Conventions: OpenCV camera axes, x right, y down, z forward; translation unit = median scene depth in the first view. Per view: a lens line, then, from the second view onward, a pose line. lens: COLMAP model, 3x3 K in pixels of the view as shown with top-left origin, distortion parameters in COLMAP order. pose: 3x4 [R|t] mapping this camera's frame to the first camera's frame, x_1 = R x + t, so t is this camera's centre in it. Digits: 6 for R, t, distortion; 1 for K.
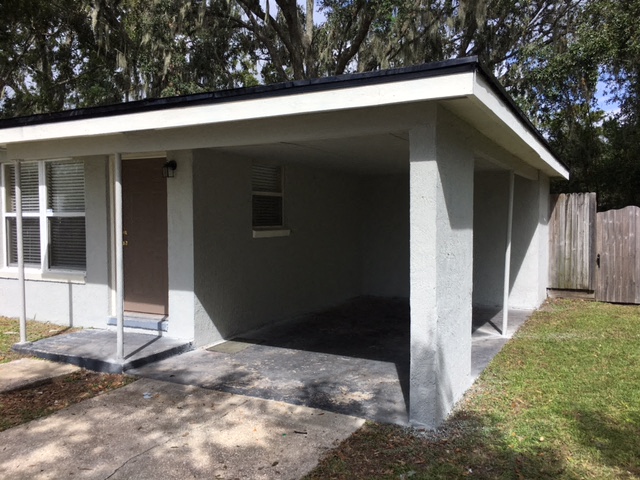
lens RADIAL K [[537.1, 0, 320.0], [0, 537.1, 240.0], [0, 0, 1]] dist [0.008116, 0.004636]
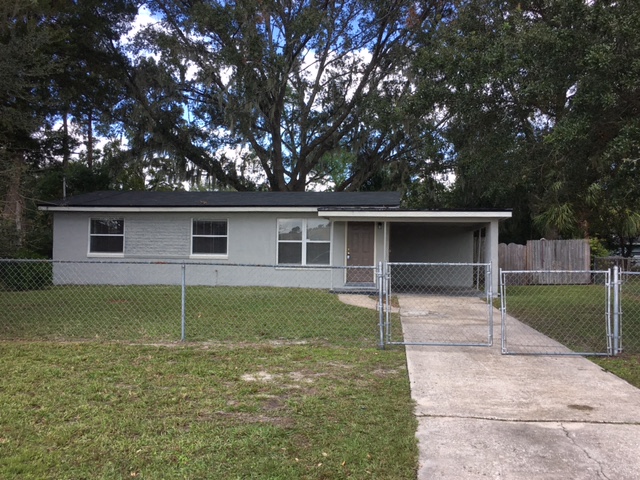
lens RADIAL K [[598.6, 0, 320.0], [0, 598.6, 240.0], [0, 0, 1]] dist [-0.001776, -0.000759]
pose [[0.947400, 0.014445, 0.319724, -1.282327], [0.002696, 0.998585, -0.053104, 0.083527], [-0.320039, 0.051173, 0.946021, -1.463120]]
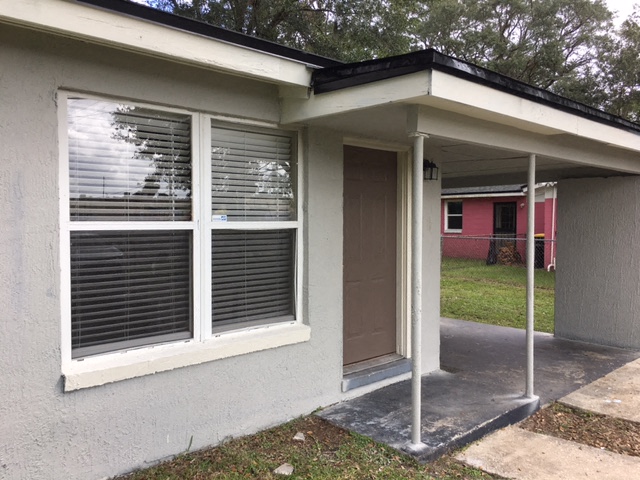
lens RADIAL K [[537.1, 0, 320.0], [0, 537.1, 240.0], [0, 0, 1]] dist [0.008116, 0.004636]
pose [[0.346459, -0.032073, 0.937517, -0.941187], [0.042679, 0.998919, 0.018402, -0.038796], [-0.937094, 0.033636, 0.347454, 0.740241]]
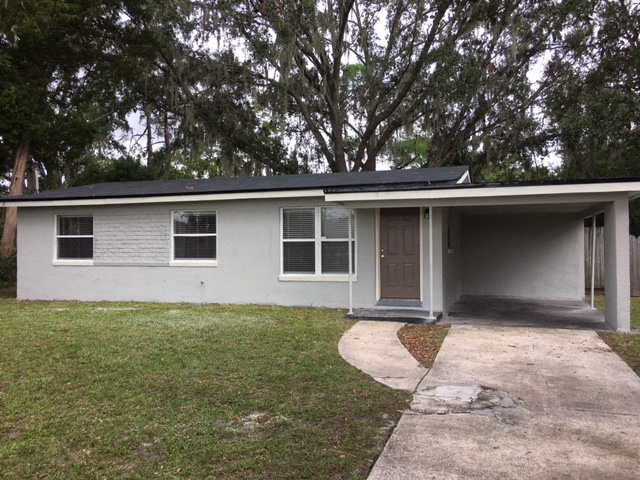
lens RADIAL K [[537.1, 0, 320.0], [0, 537.1, 240.0], [0, 0, 1]] dist [0.008116, 0.004636]
pose [[0.993141, -0.007811, 0.116658, -0.699366], [0.013292, 0.998840, -0.046280, 0.026480], [-0.116161, 0.047513, 0.992093, -0.579309]]
